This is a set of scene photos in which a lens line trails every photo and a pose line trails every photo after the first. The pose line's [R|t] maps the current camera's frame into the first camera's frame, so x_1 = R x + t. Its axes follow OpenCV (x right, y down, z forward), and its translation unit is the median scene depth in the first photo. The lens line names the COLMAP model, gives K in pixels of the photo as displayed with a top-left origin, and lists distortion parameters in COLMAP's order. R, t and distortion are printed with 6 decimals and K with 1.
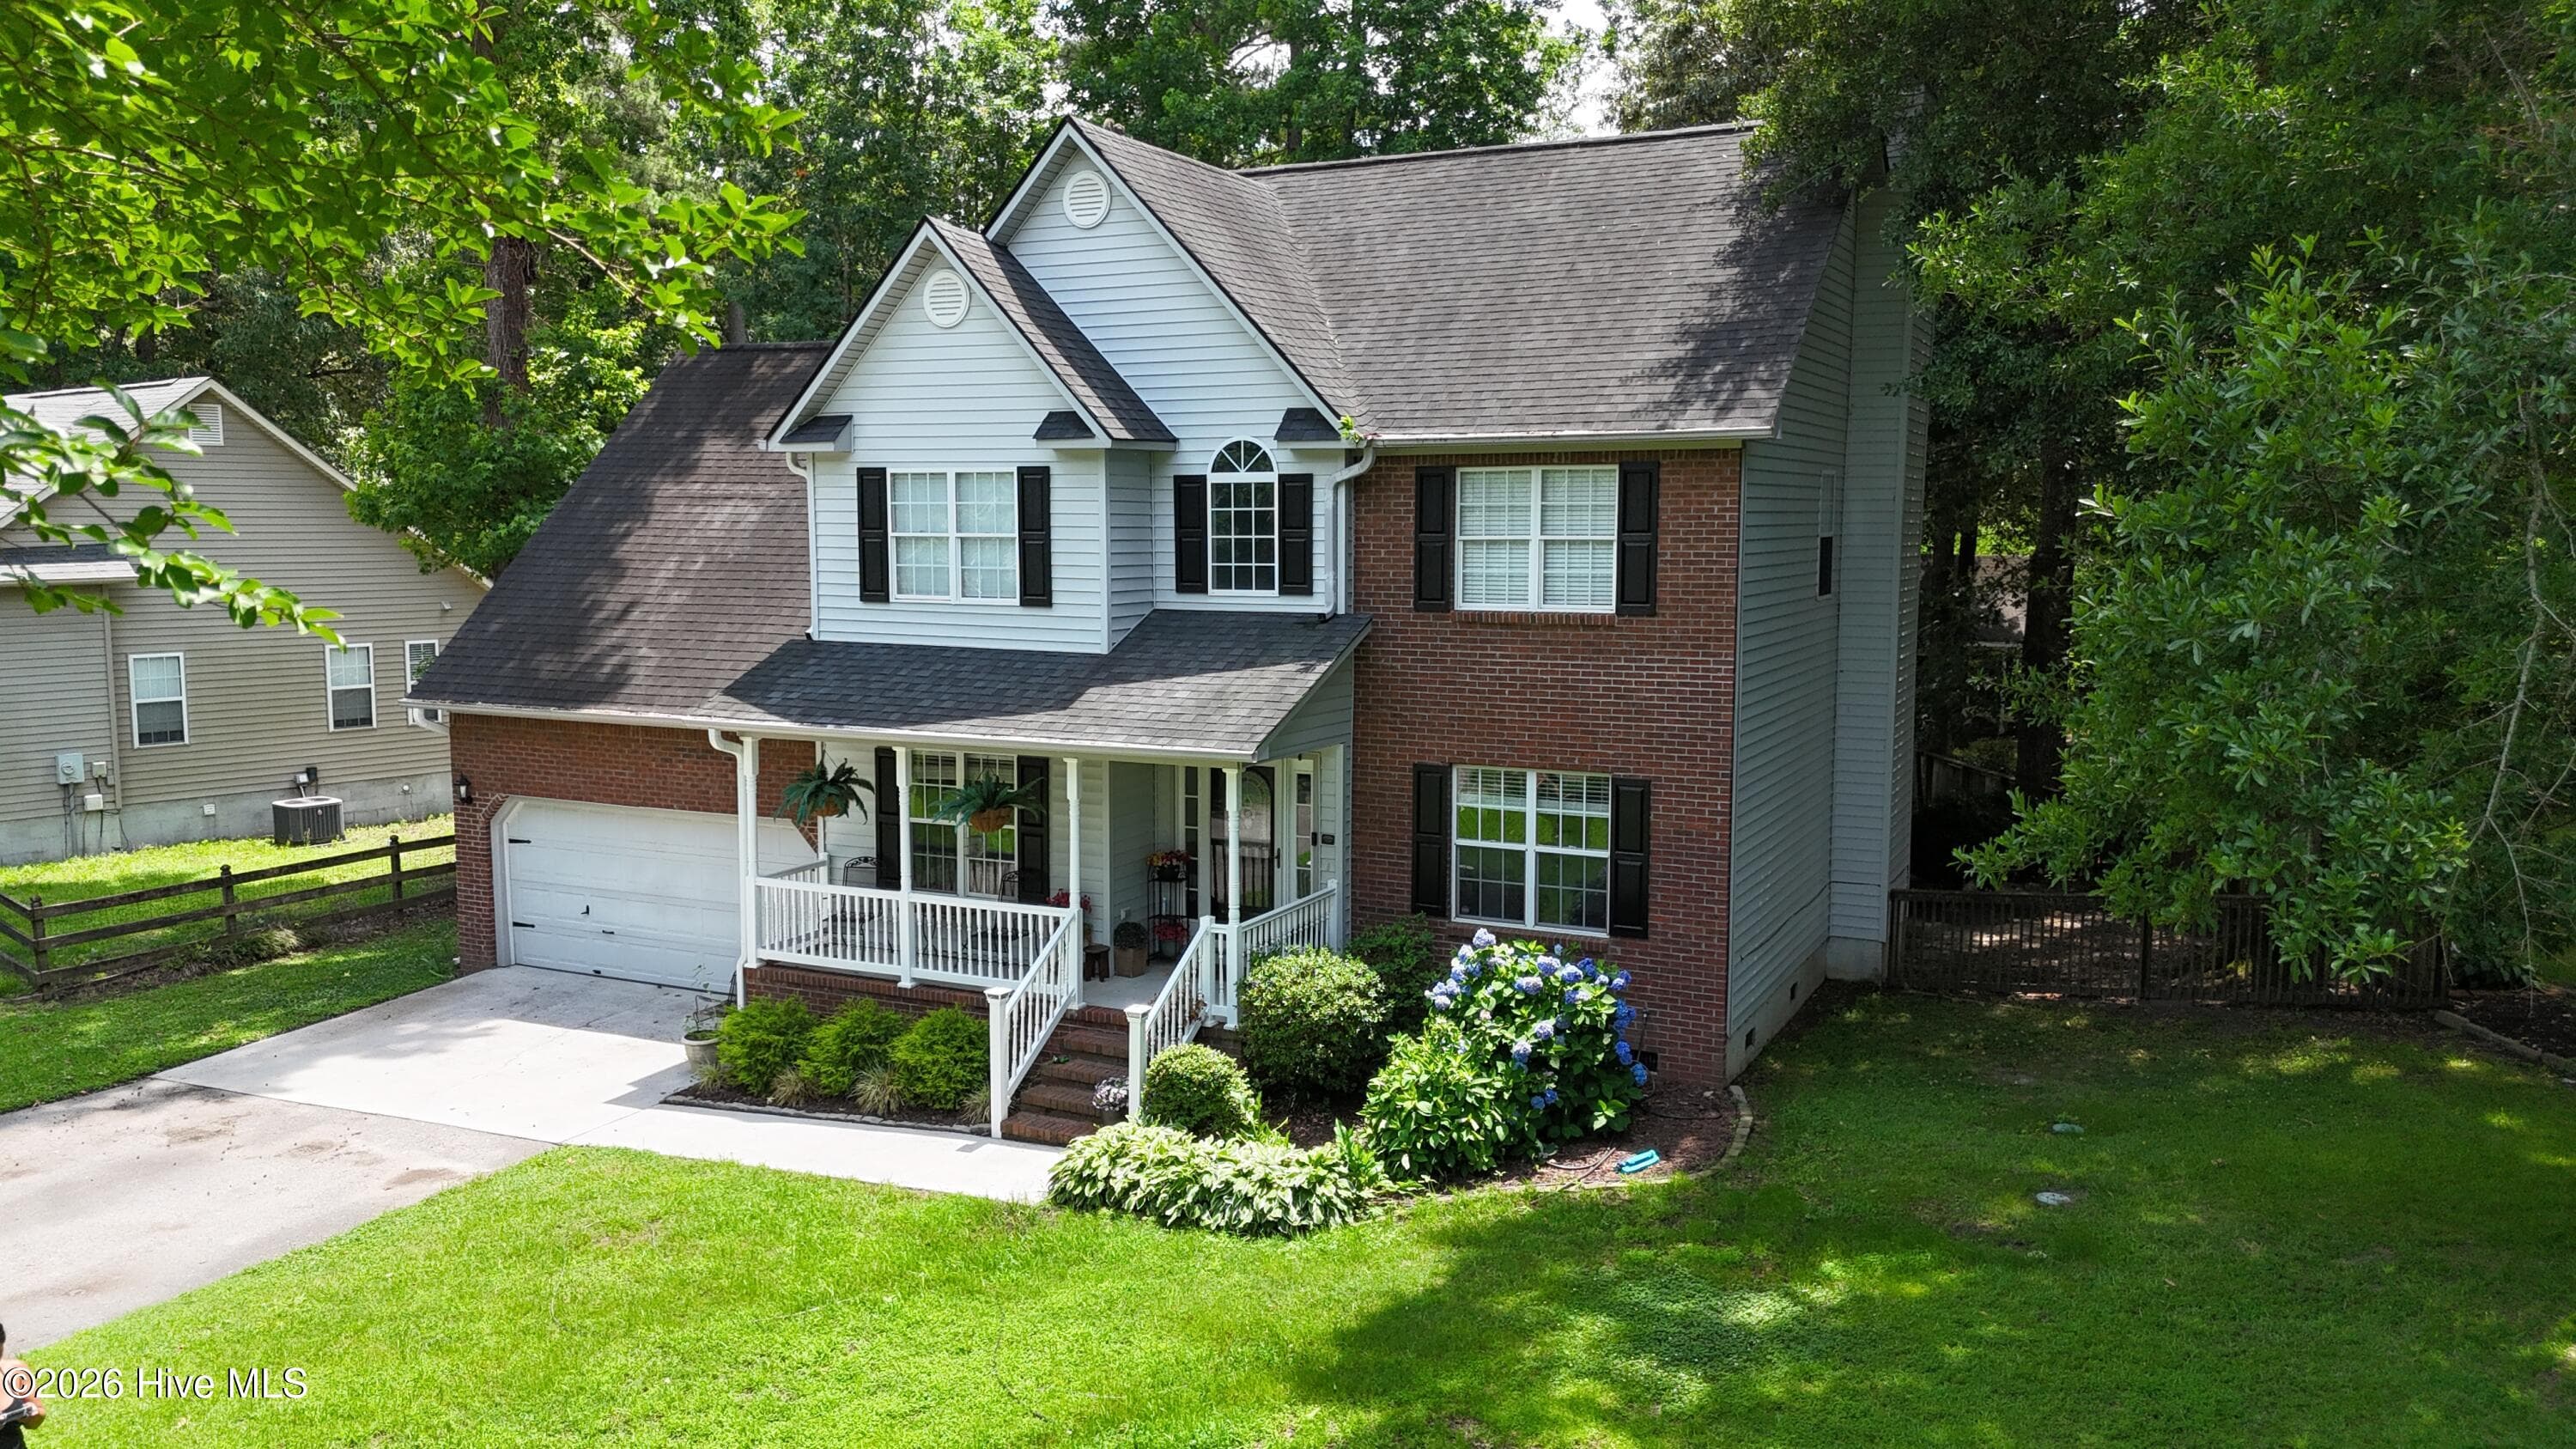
lens RADIAL K [[1896.4, 0, 1288.0], [0, 1896.4, 724.5], [0, 0, 1]] dist [0.092856, -0.127194]
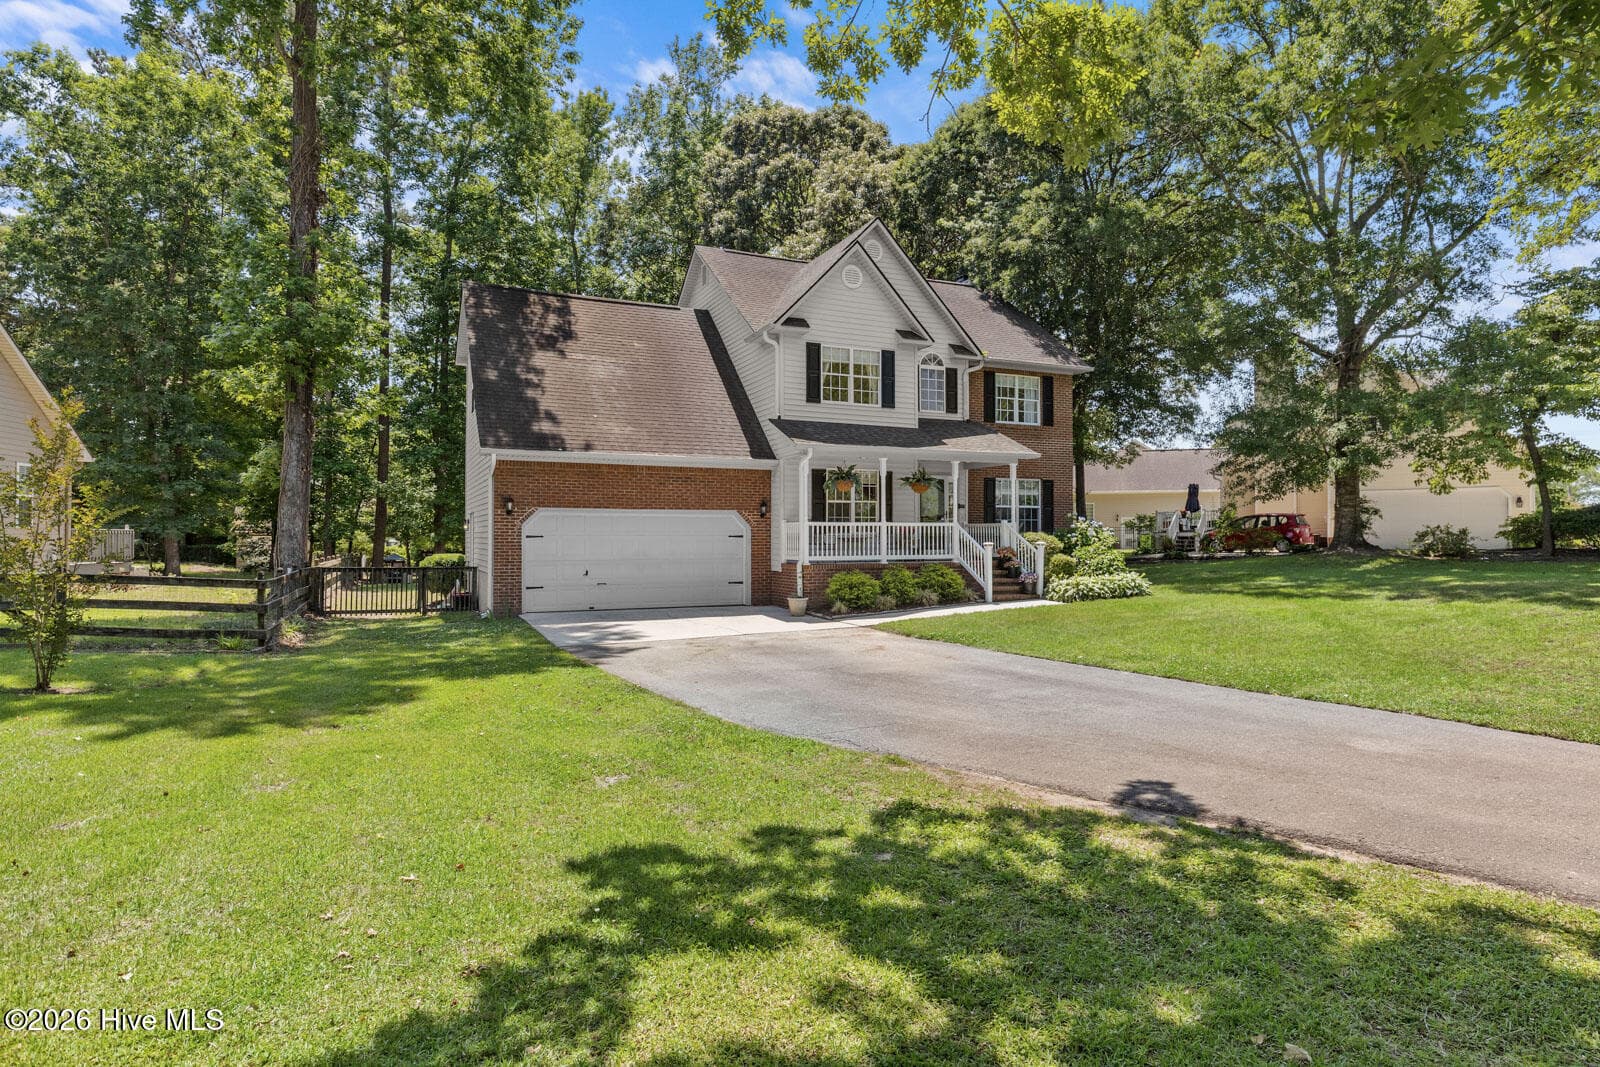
lens RADIAL K [[887.1, 0, 799.7], [0, 887.1, 549.5], [0, 0, 1]] dist [0.001300, 0.000353]
pose [[0.633104, -0.014557, 0.773930, -1.101717], [0.082025, 0.995456, -0.048375, 0.165062], [-0.769709, 0.094108, 0.631421, 0.401829]]
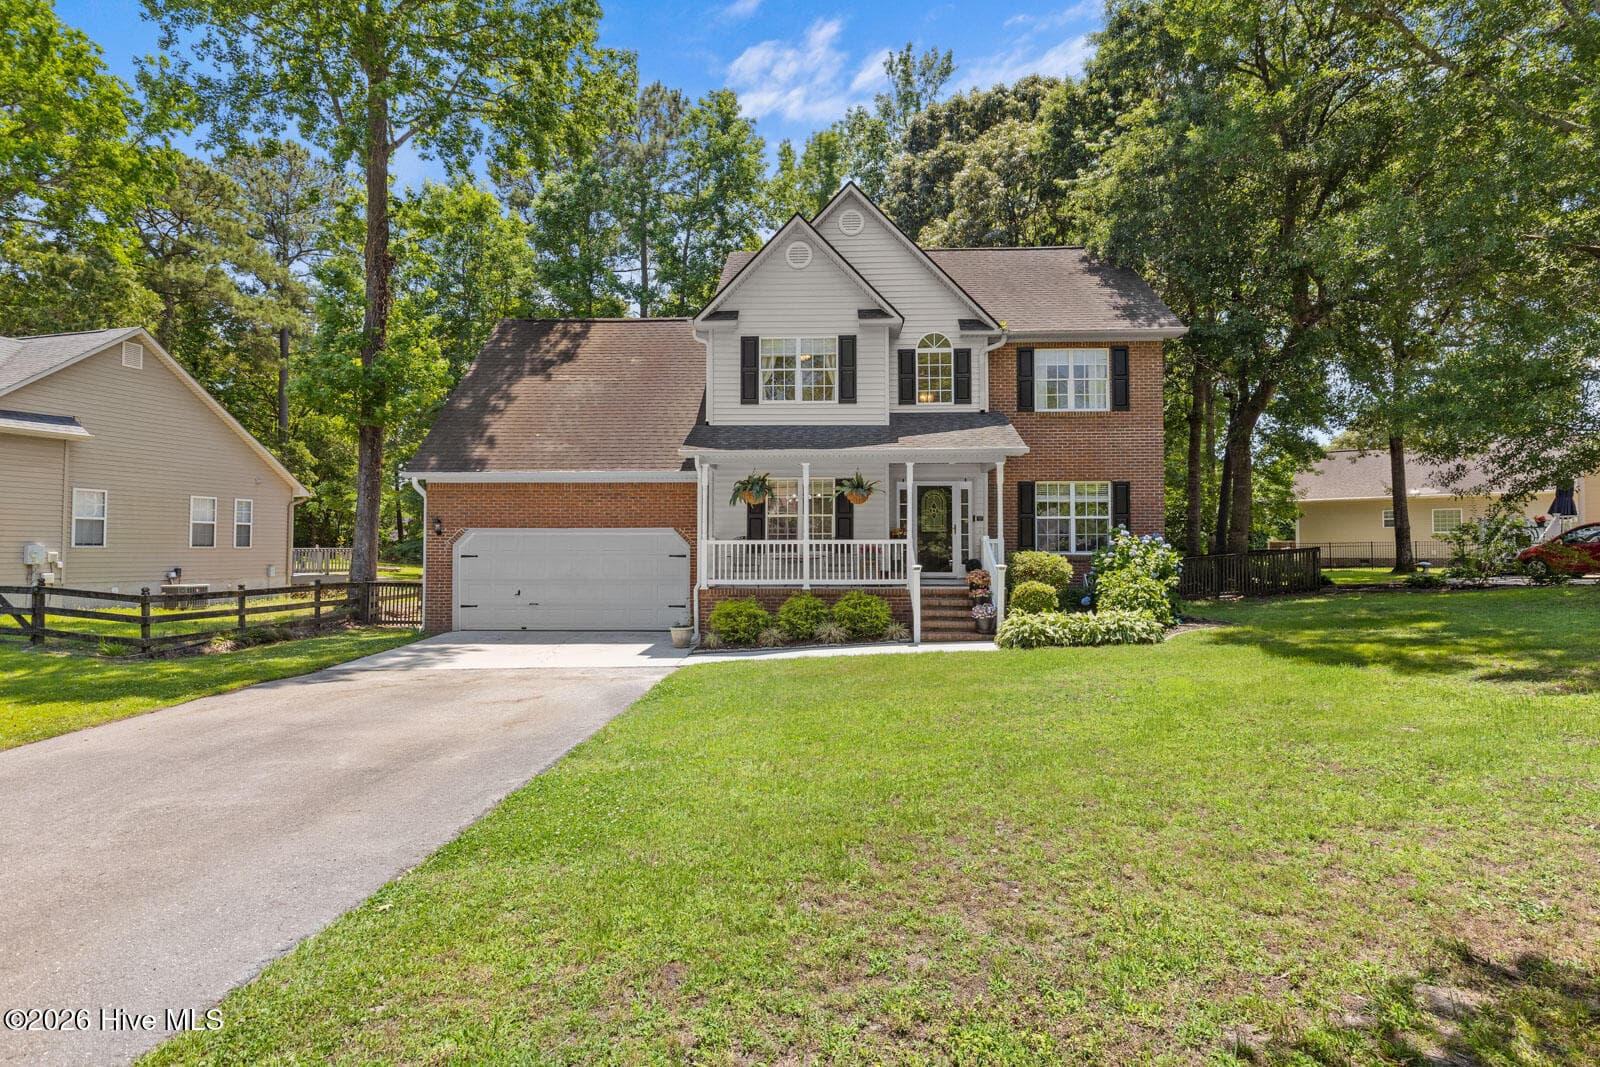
lens RADIAL K [[850.2, 0, 800.0], [0, 850.2, 533.5], [0, 0, 1]] dist [0.000445, 0.000446]
pose [[0.918239, 0.006719, 0.395971, -0.548983], [0.043455, 0.992109, -0.117605, 0.183101], [-0.393636, 0.125196, 0.910701, 0.217943]]
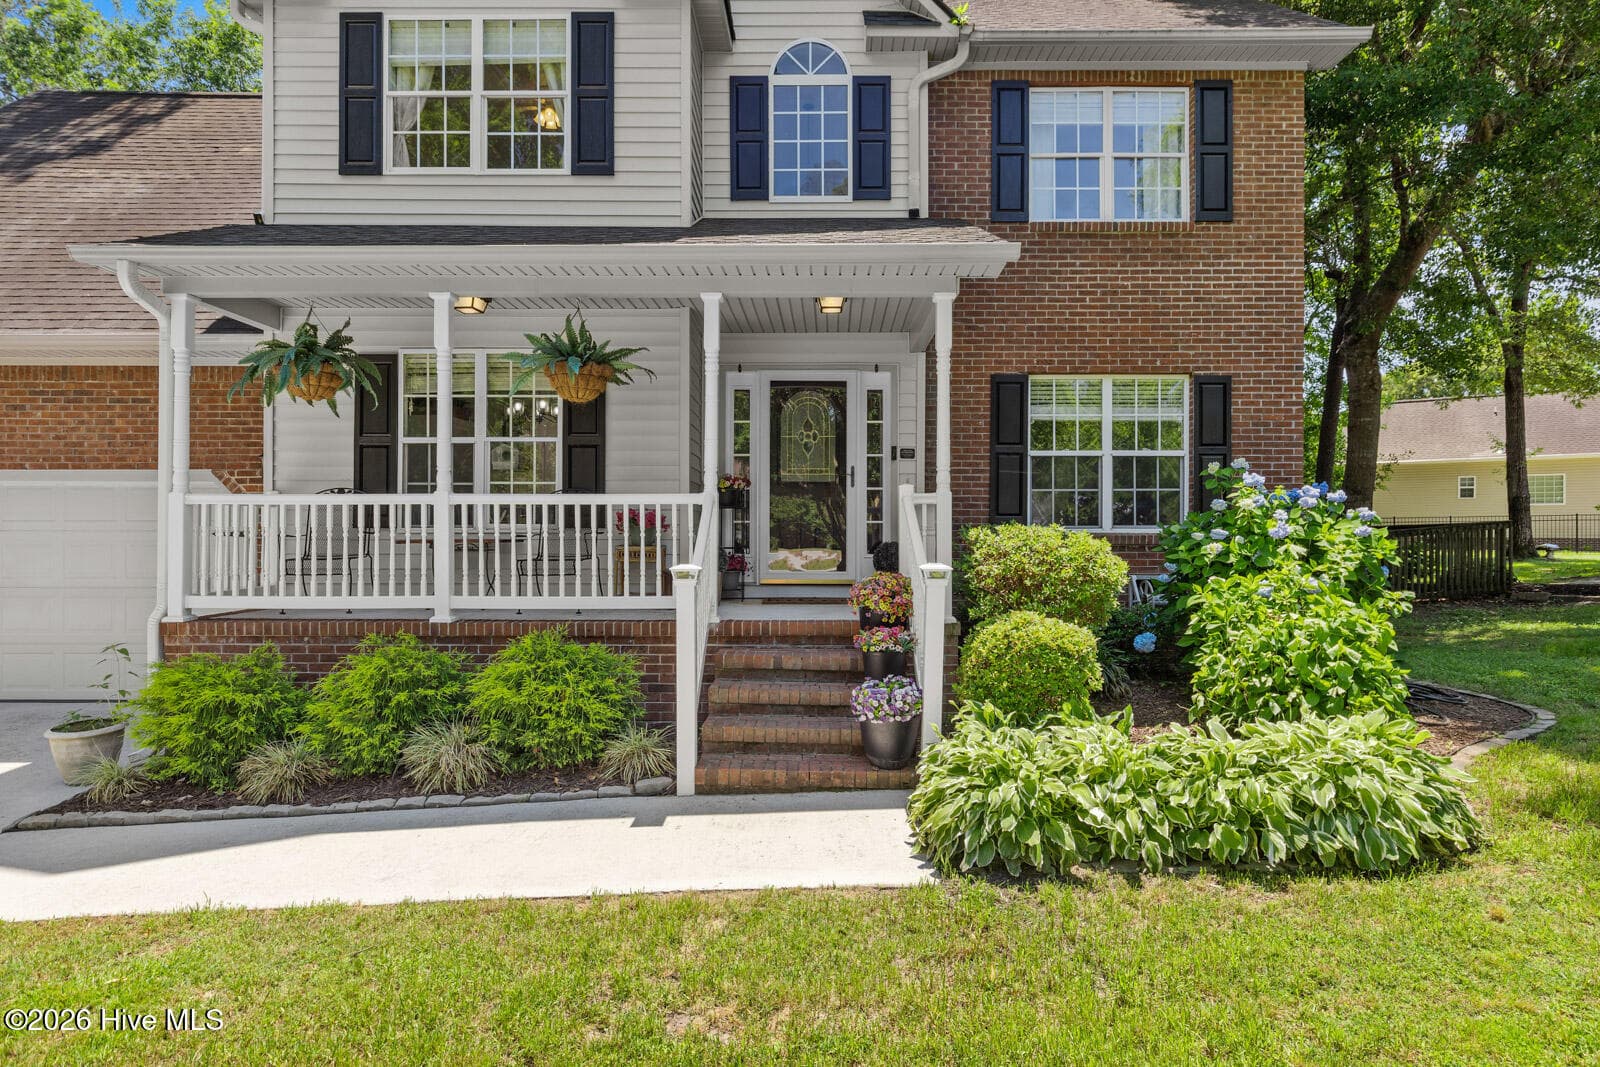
lens RADIAL K [[880.4, 0, 808.2], [0, 880.4, 528.7], [0, 0, 1]] dist [0.002058, -0.000054]
pose [[0.901841, 0.000768, 0.432067, -0.221401], [0.044248, 0.994577, -0.094126, 0.140708], [-0.429796, 0.104005, 0.896916, 0.633510]]
